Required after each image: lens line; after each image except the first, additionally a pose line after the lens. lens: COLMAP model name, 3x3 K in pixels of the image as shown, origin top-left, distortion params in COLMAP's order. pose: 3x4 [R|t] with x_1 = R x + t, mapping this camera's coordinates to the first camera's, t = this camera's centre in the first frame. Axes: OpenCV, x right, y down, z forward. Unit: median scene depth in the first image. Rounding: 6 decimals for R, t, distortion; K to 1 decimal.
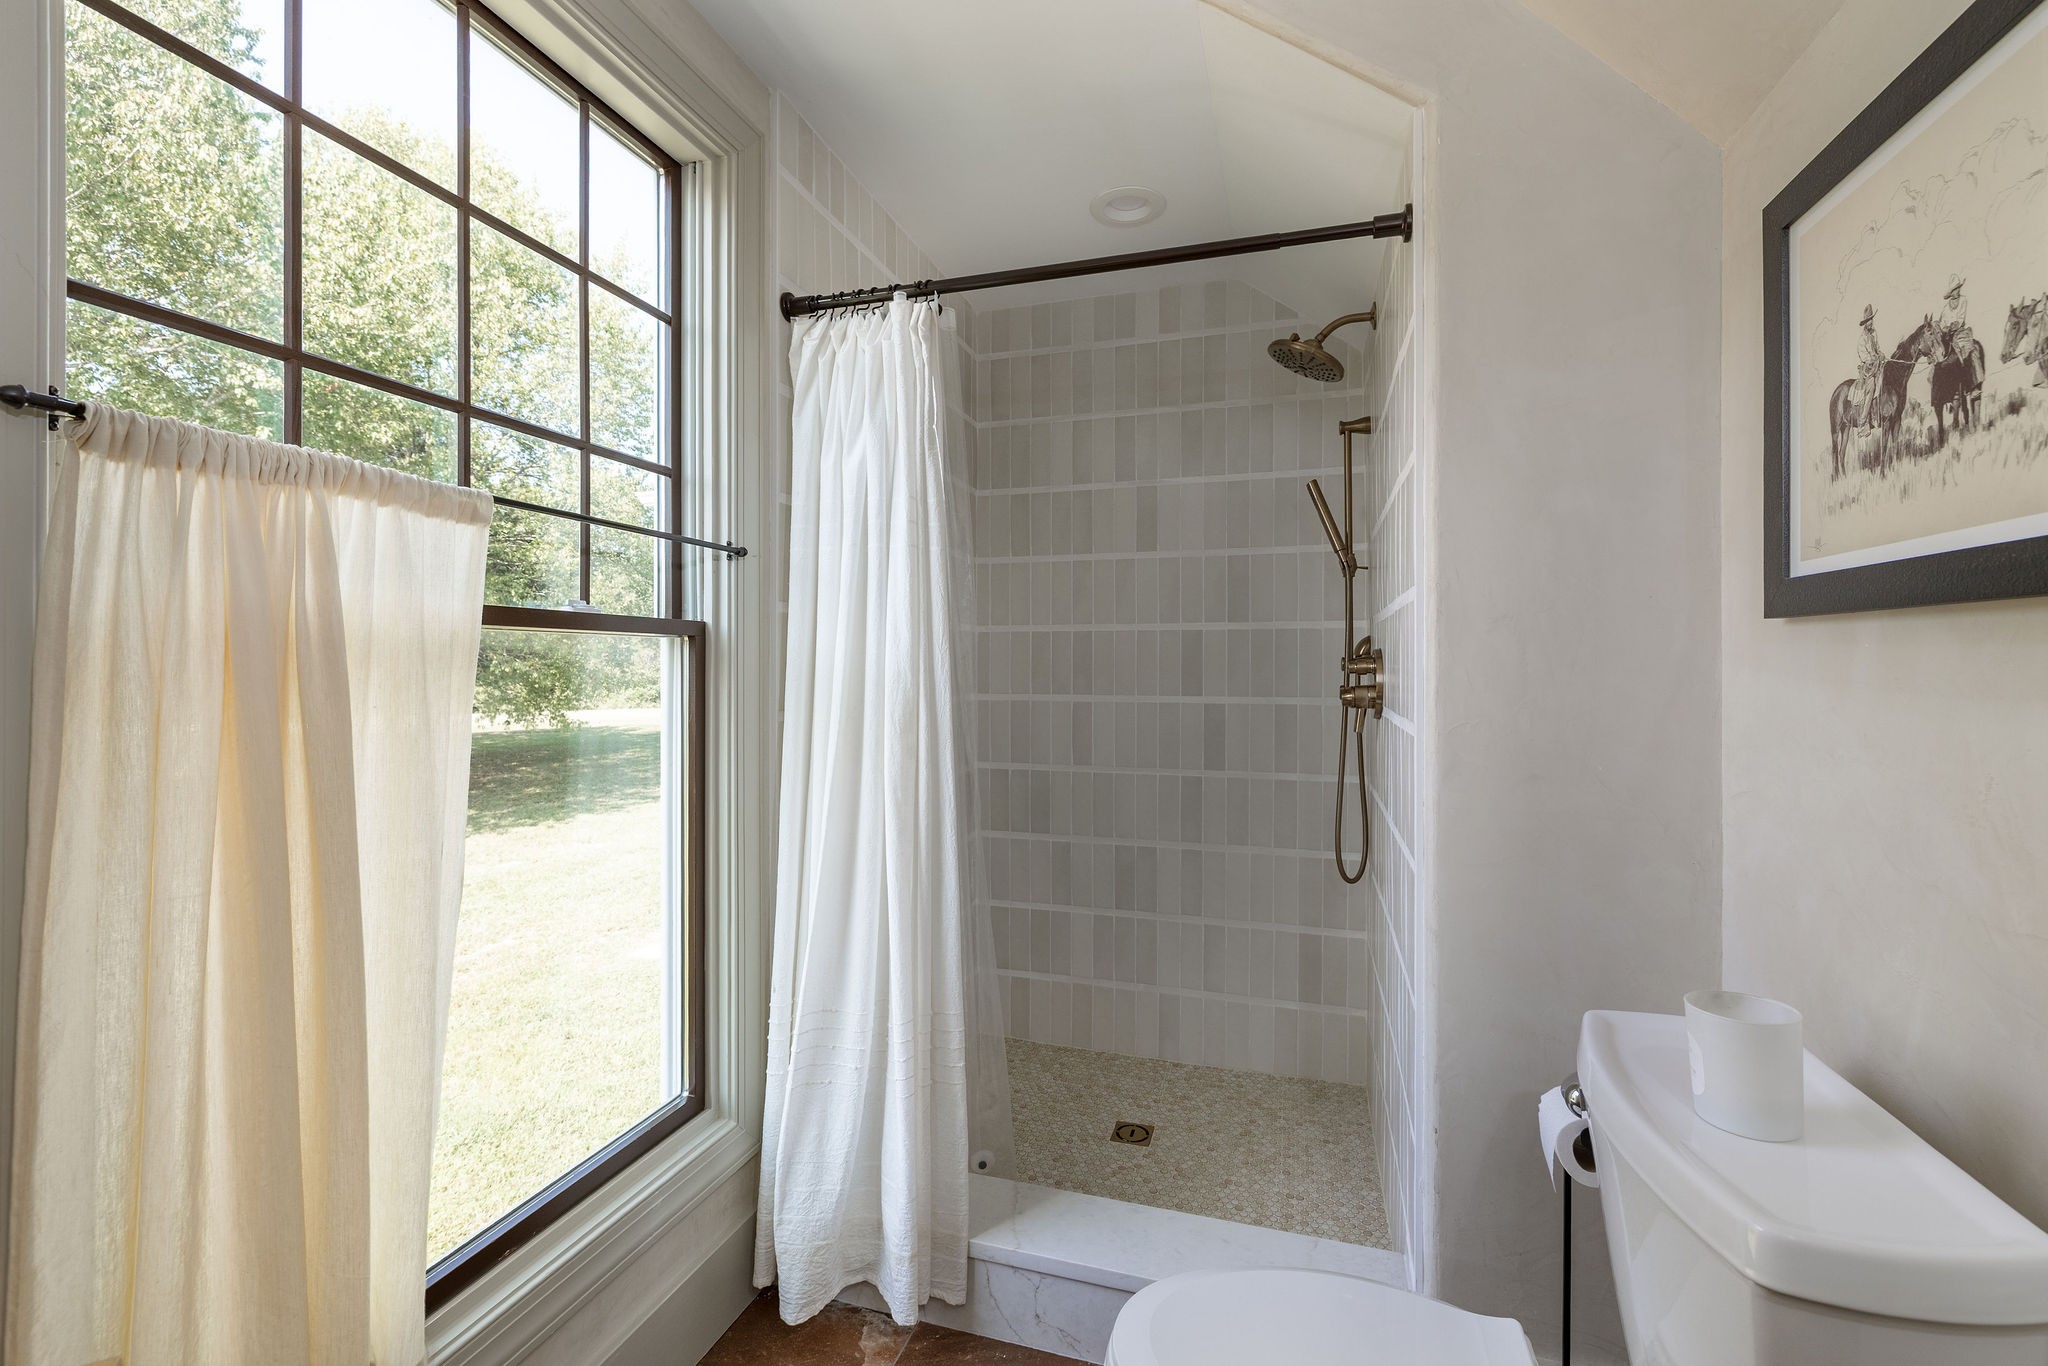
lens RADIAL K [[857.8, 0, 1023.2], [0, 857.8, 666.3], [0, 0, 1]] dist [-0.001520, -0.000160]
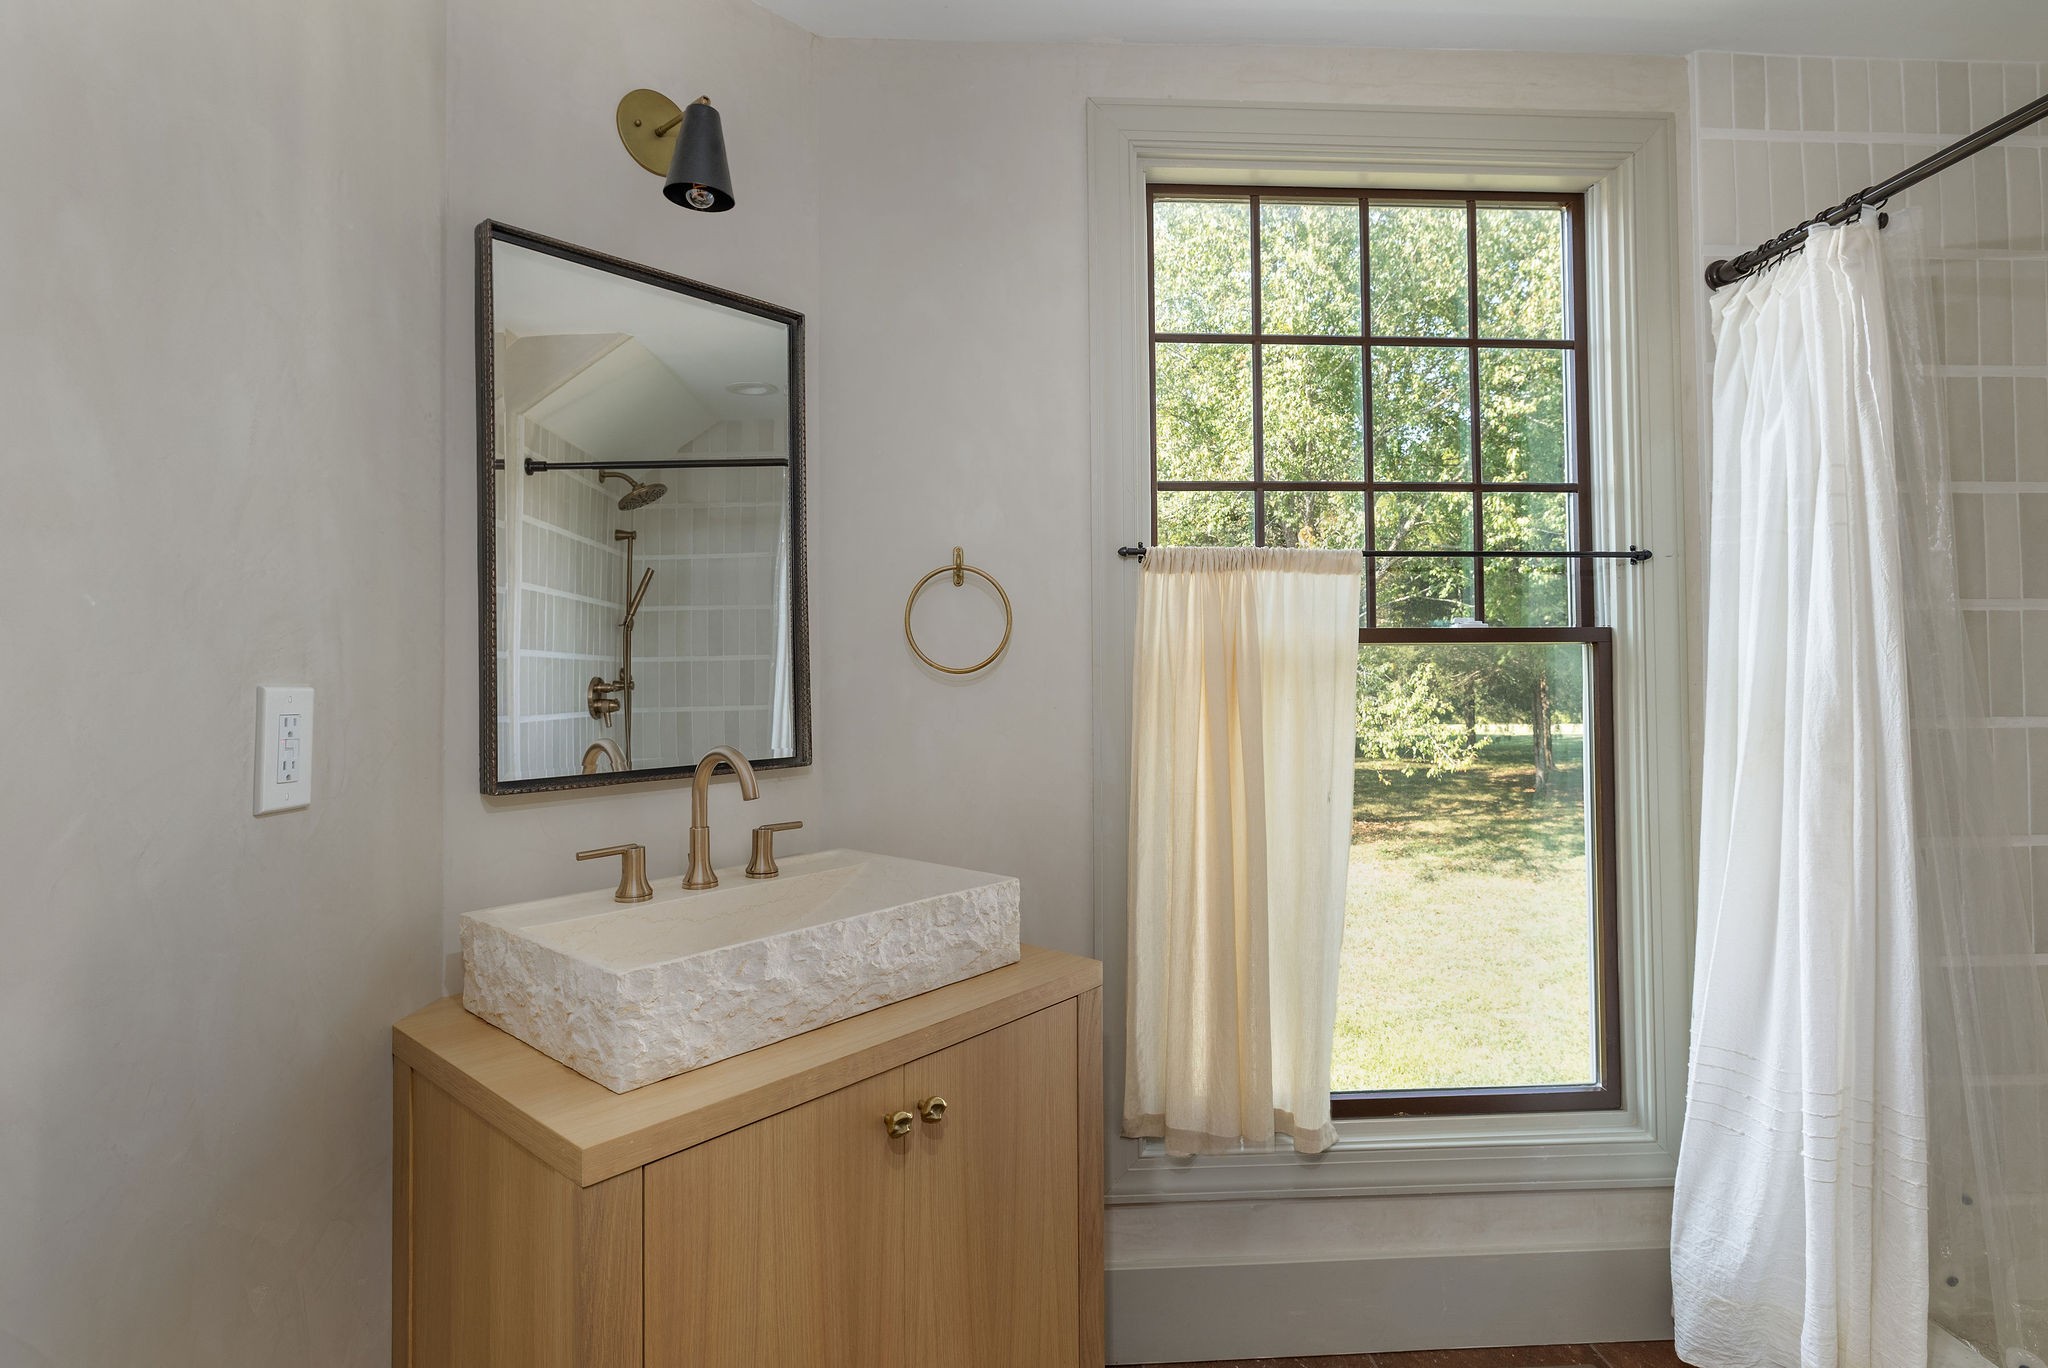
lens RADIAL K [[893.8, 0, 1024.0], [0, 893.8, 684.0], [0, 0, 1]] dist [-0.000336, 0.000048]
pose [[0.382450, 0.005579, -0.923959, 0.352235], [0.005013, 0.999955, 0.008113, 0.002337], [0.923963, -0.007735, 0.382405, -0.051583]]
